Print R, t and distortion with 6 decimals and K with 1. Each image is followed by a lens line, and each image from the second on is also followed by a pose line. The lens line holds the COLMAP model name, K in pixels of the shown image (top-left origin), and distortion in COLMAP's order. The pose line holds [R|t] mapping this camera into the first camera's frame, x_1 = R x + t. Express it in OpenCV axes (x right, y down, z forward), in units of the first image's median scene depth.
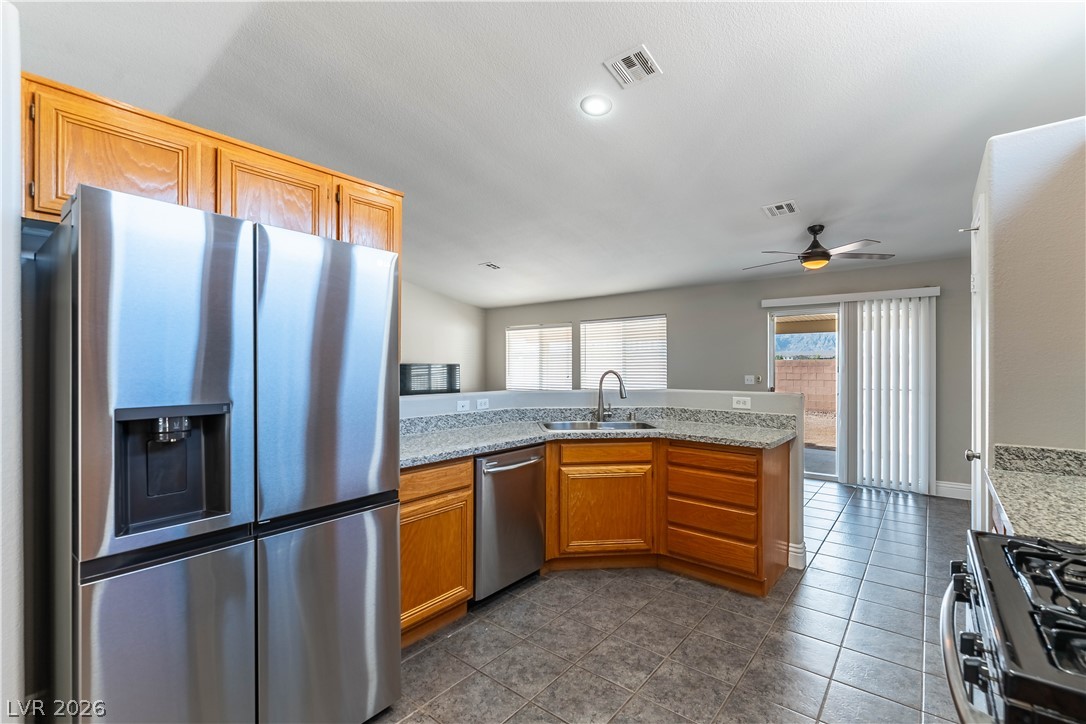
lens RADIAL K [[467.1, 0, 552.6], [0, 467.1, 367.5], [0, 0, 1]] dist [-0.003414, 0.000741]
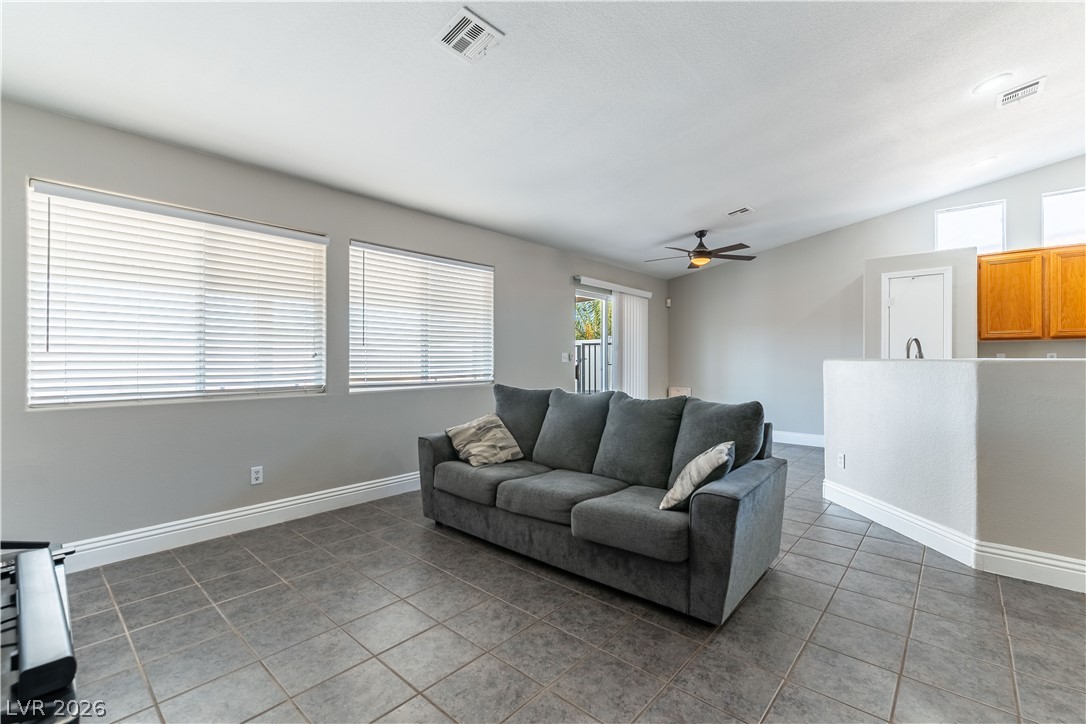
lens RADIAL K [[467.1, 0, 550.4], [0, 467.1, 360.7], [0, 0, 1]] dist [-0.003414, 0.000741]
pose [[0.051057, -0.001347, 0.998695, -1.091658], [-0.003084, 0.999994, 0.001506, 0.071766], [-0.998691, -0.003156, 0.051052, 1.970733]]
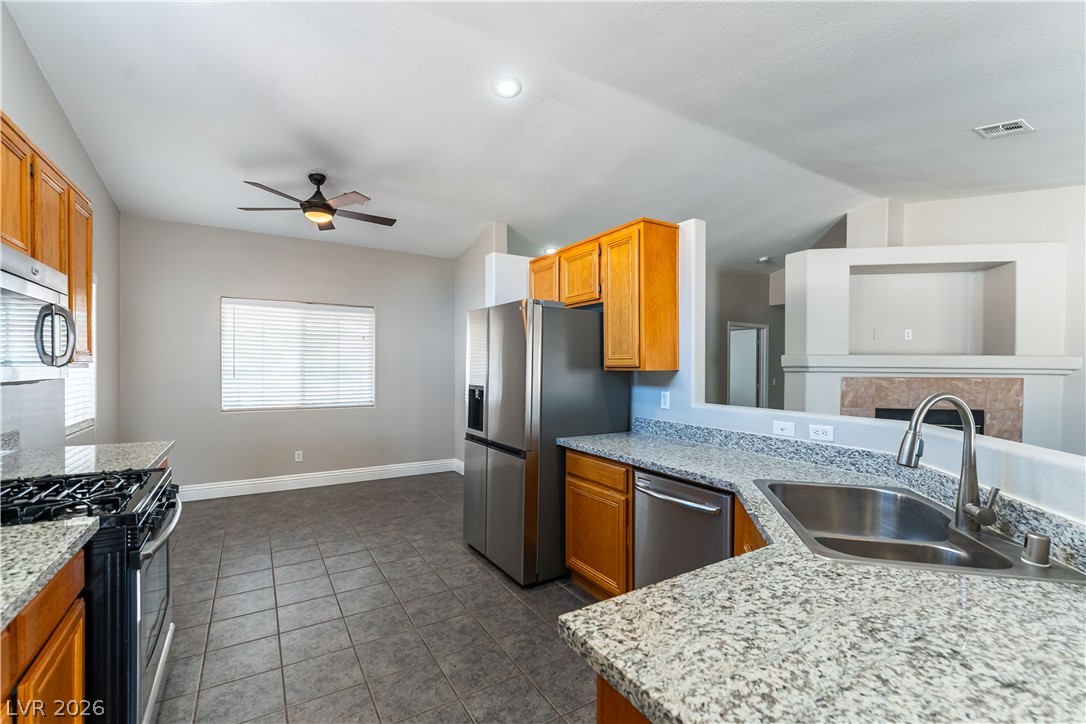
lens RADIAL K [[467.1, 0, 550.3], [0, 467.1, 370.5], [0, 0, 1]] dist [-0.003414, 0.000741]
pose [[-0.327743, 0.002194, -0.944764, 0.646736], [-0.008048, 0.999955, 0.005114, -0.010942], [0.944733, 0.009280, -0.327710, 0.918391]]
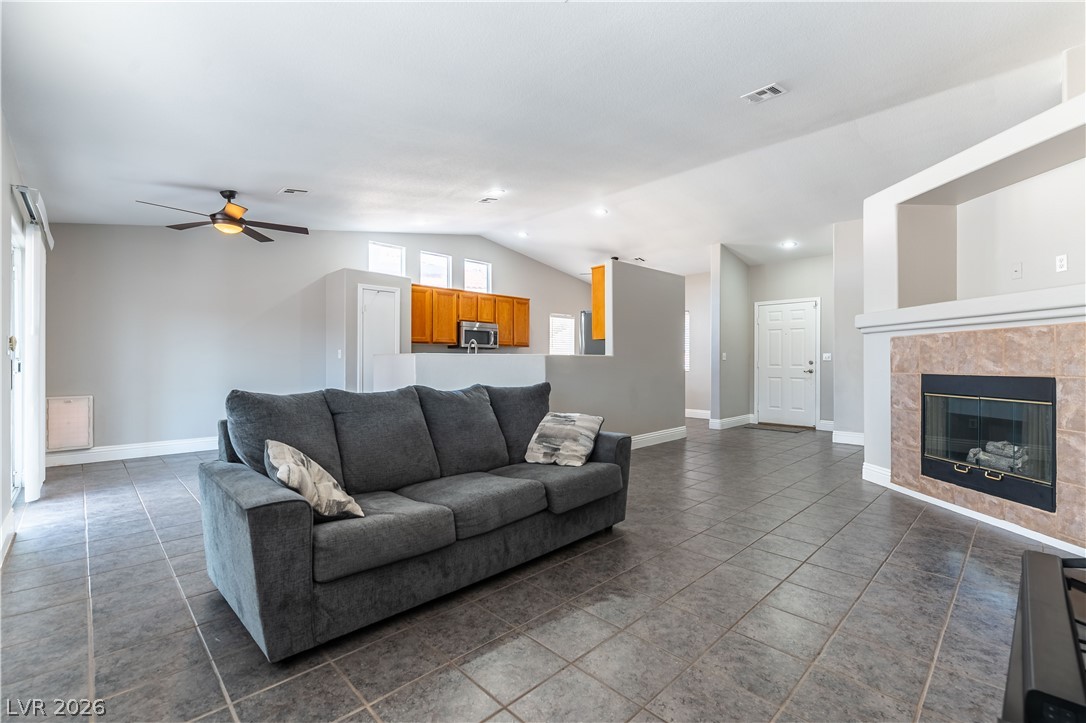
lens RADIAL K [[467.1, 0, 547.6], [0, 467.1, 364.2], [0, 0, 1]] dist [-0.003414, 0.000741]
pose [[-0.992288, -0.007414, 0.123733, -0.369028], [-0.006817, 0.999963, 0.005253, 0.091682], [-0.123767, 0.004369, -0.992302, 2.837387]]
